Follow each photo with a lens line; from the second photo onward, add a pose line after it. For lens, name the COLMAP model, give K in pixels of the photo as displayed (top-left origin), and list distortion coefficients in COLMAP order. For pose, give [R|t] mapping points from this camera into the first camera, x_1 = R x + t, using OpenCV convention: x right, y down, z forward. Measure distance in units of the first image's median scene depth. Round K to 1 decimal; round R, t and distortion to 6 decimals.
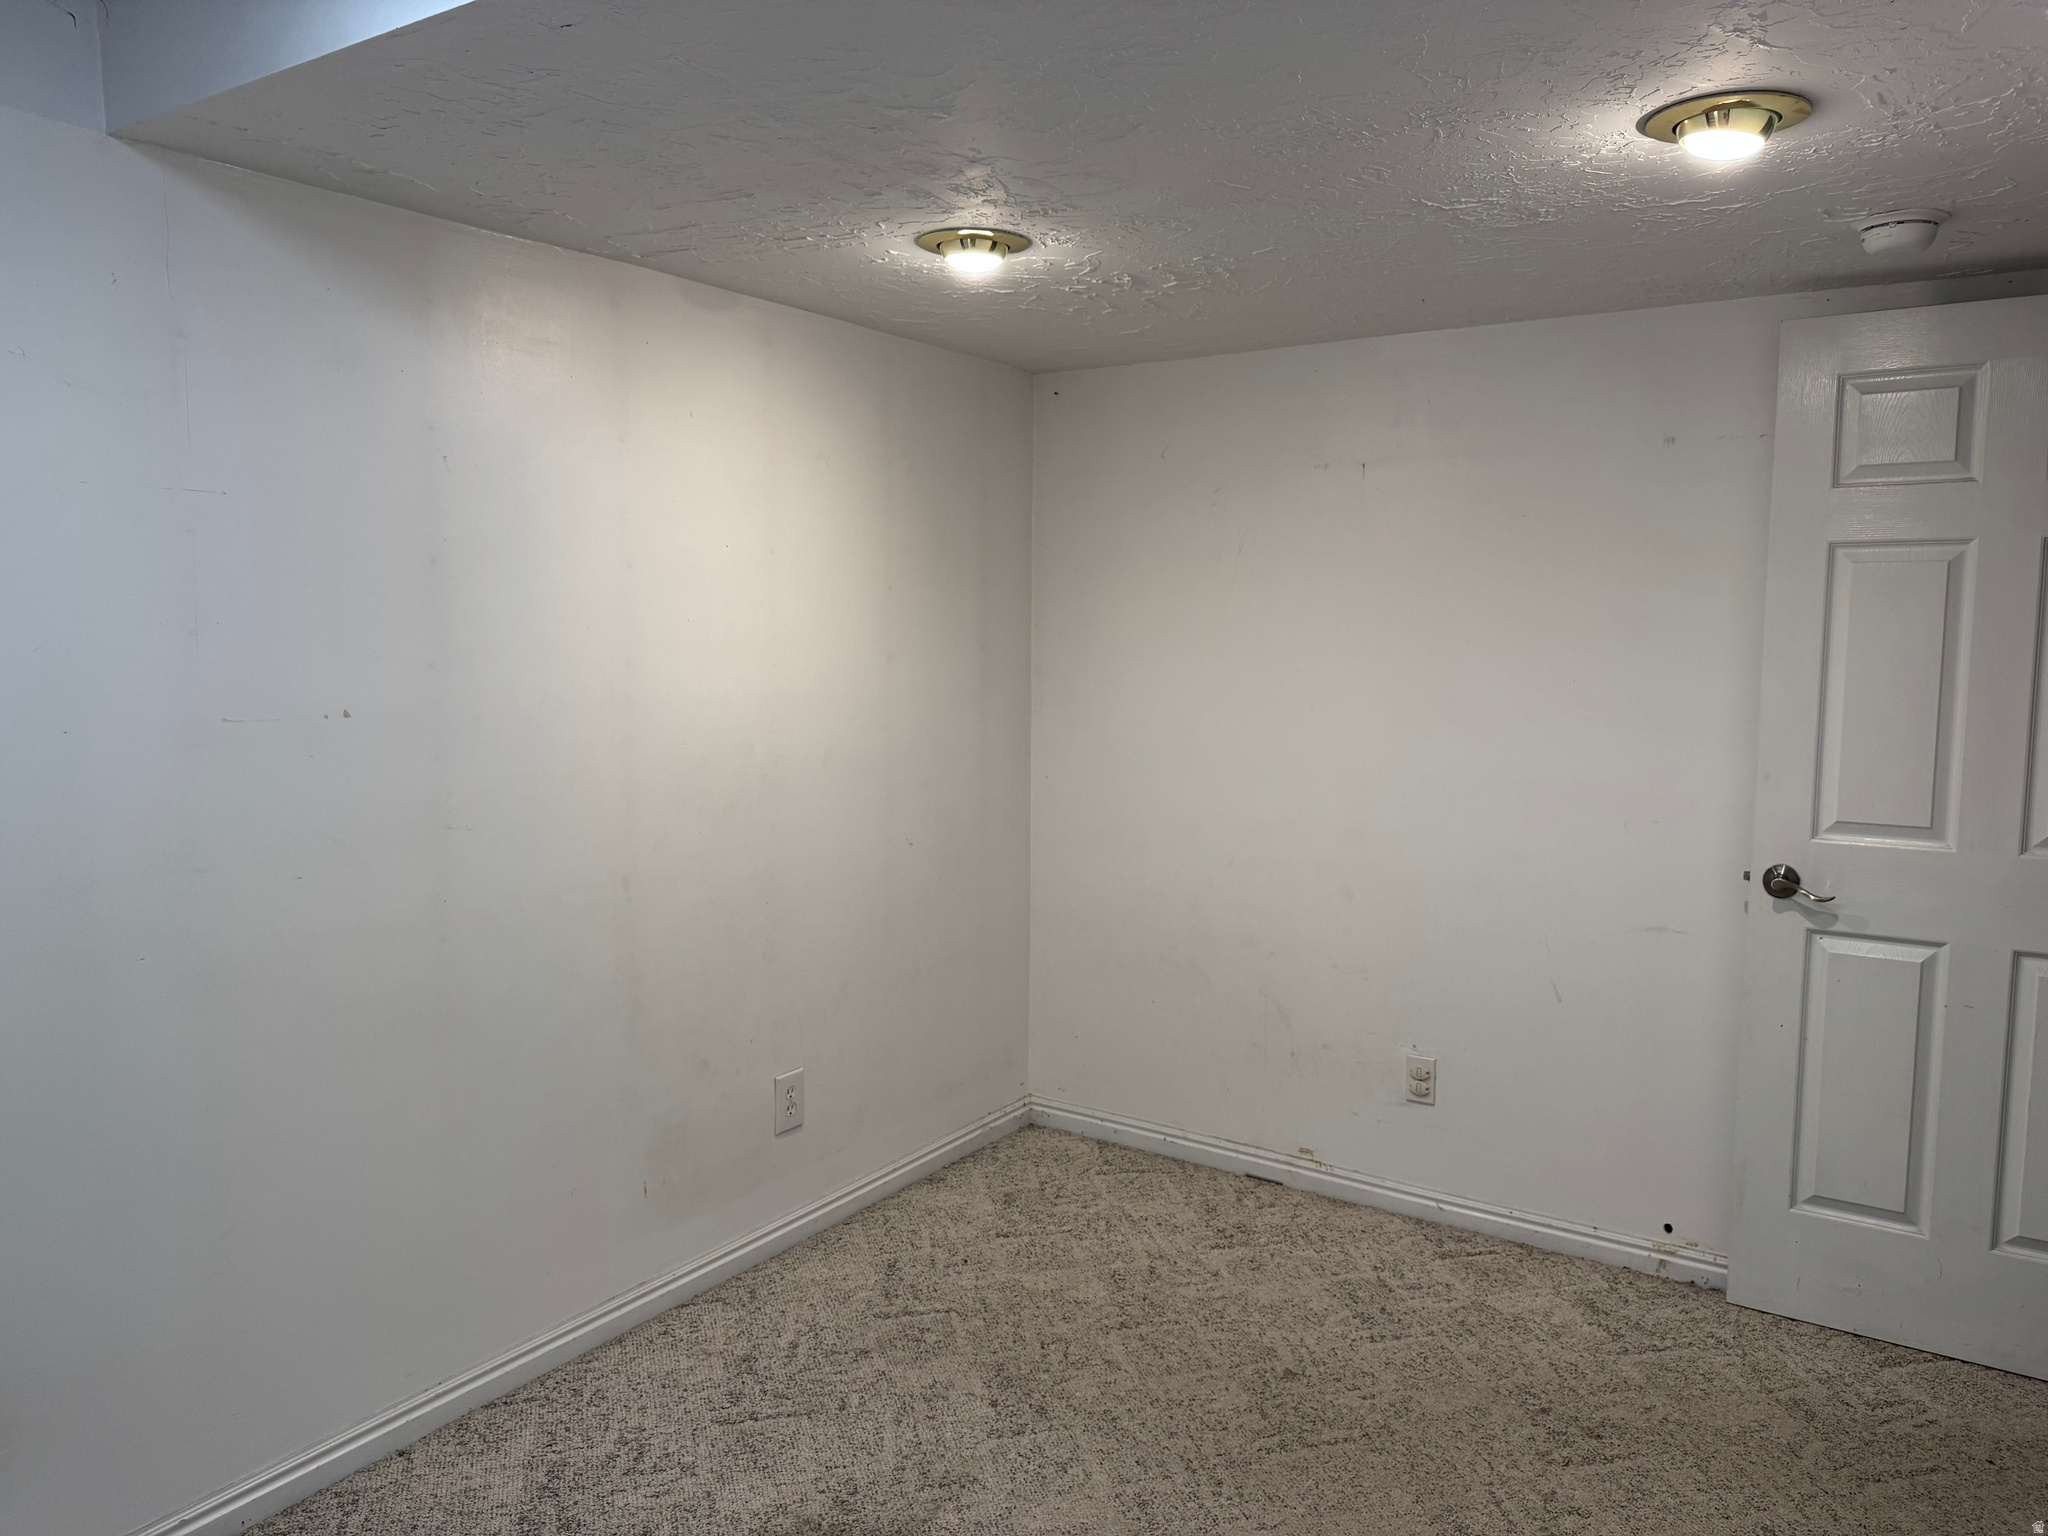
lens RADIAL K [[1569.1, 0, 1013.1], [0, 1569.1, 765.7], [0, 0, 1]] dist [0.095279, 0.005348]
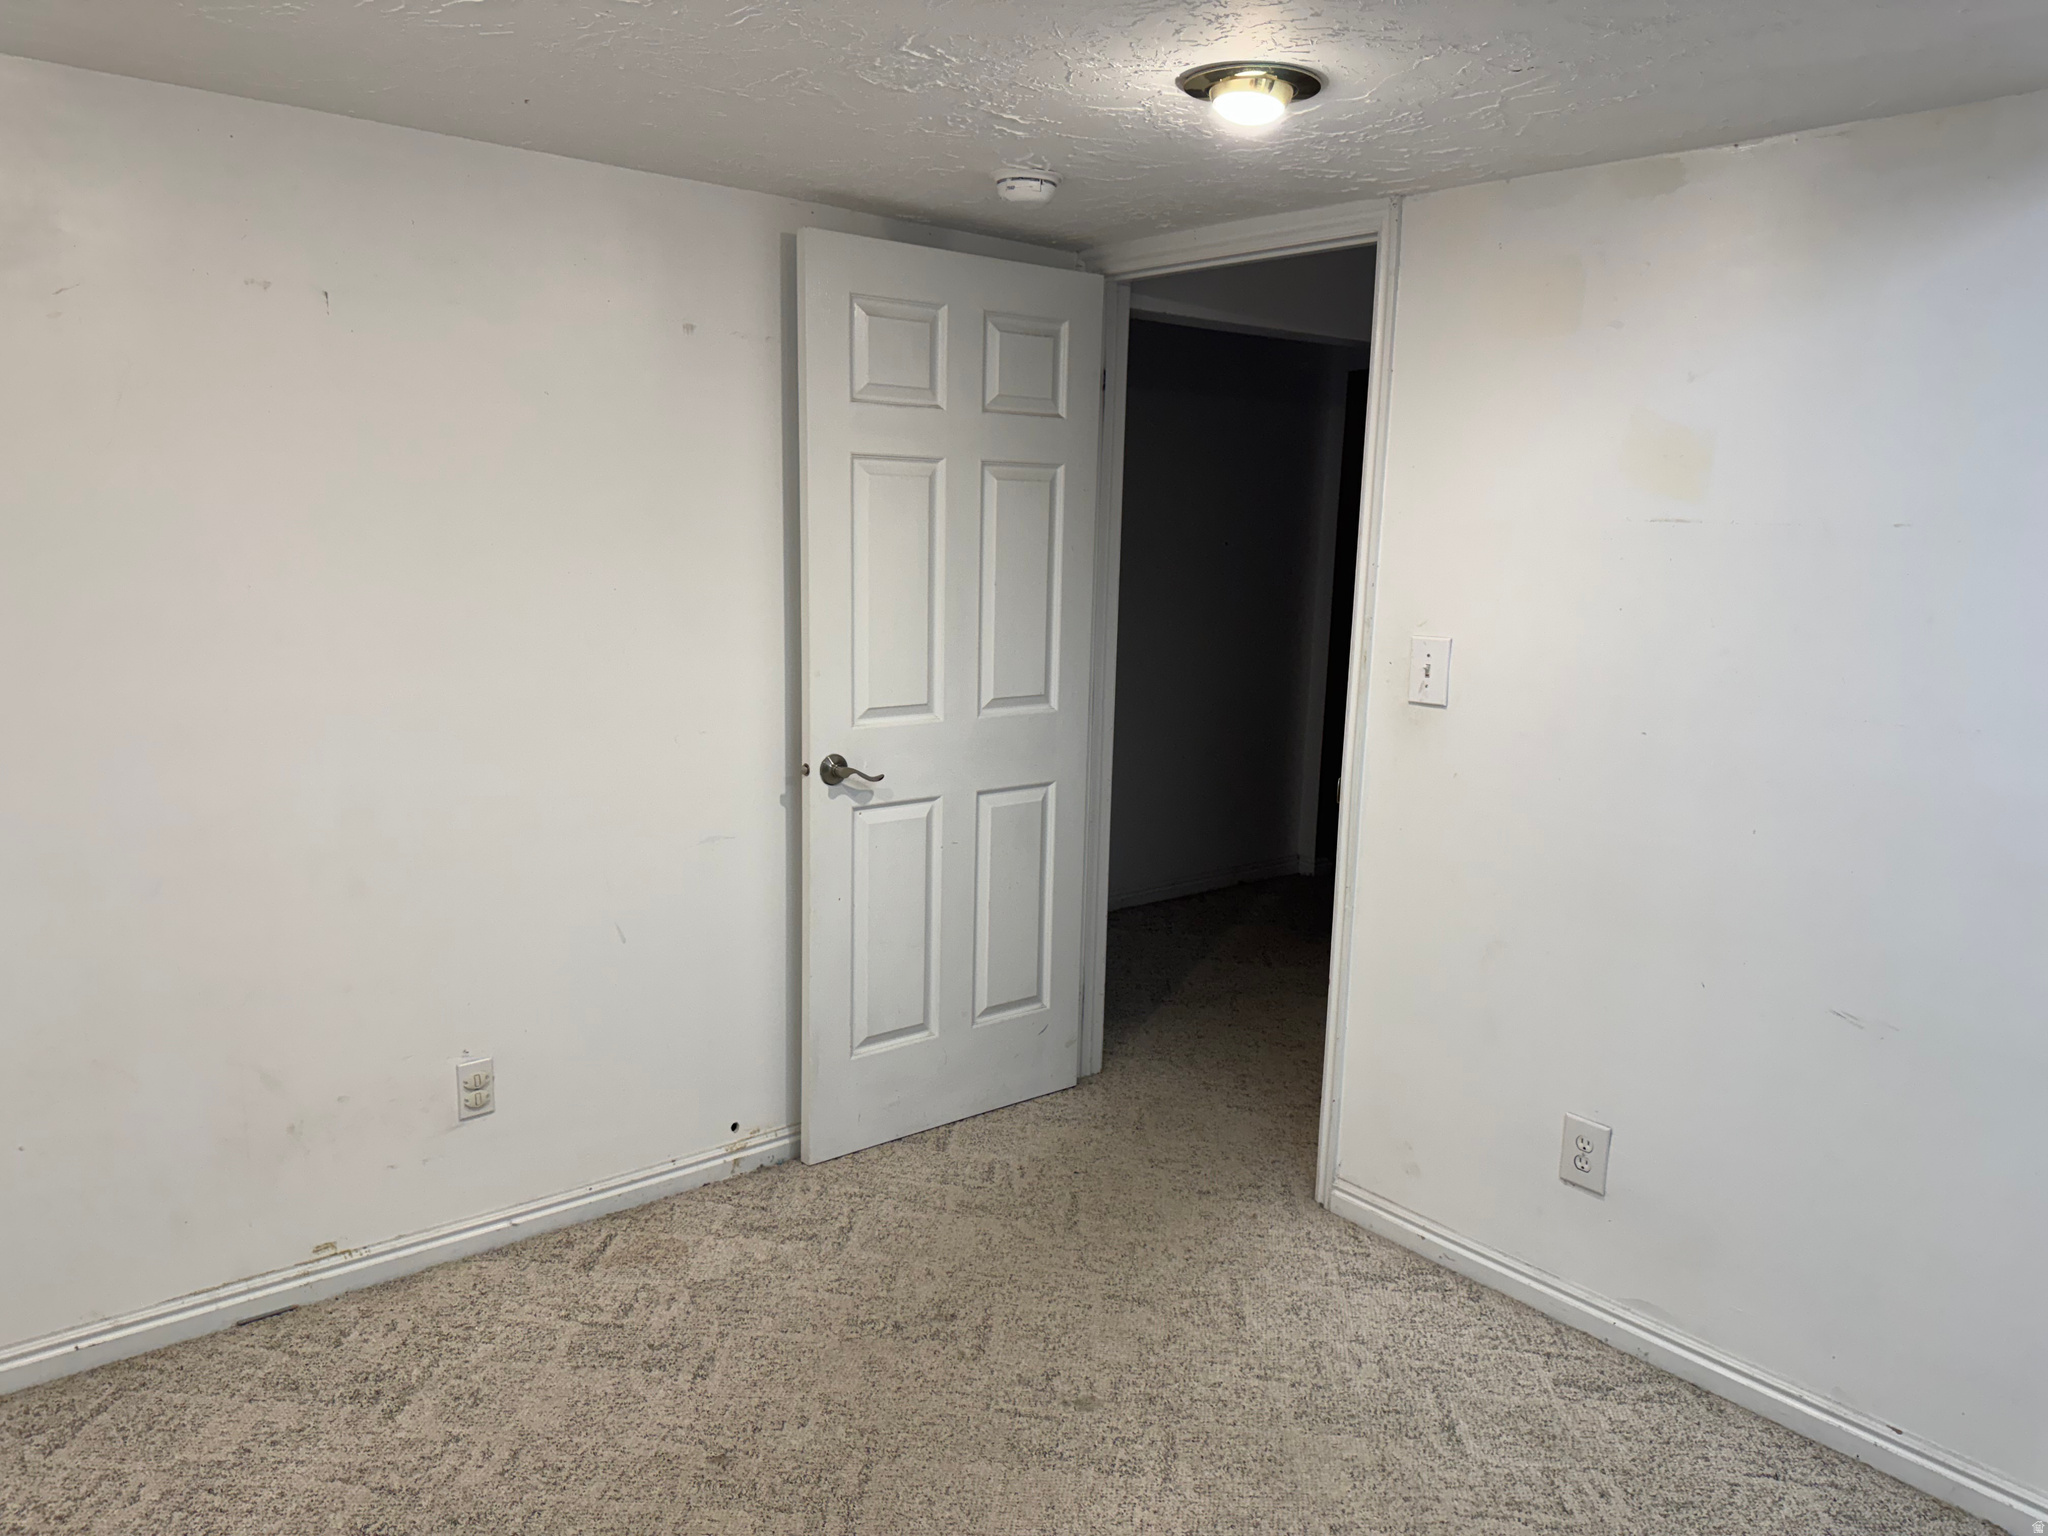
lens RADIAL K [[1572.6, 0, 1021.8], [0, 1572.6, 765.1], [0, 0, 1]] dist [0.230074, -0.247651]
pose [[0.273297, -0.163926, 0.947859, -0.494401], [0.065541, 0.986256, 0.151669, -0.083736], [-0.959694, 0.020673, 0.280285, 0.576719]]
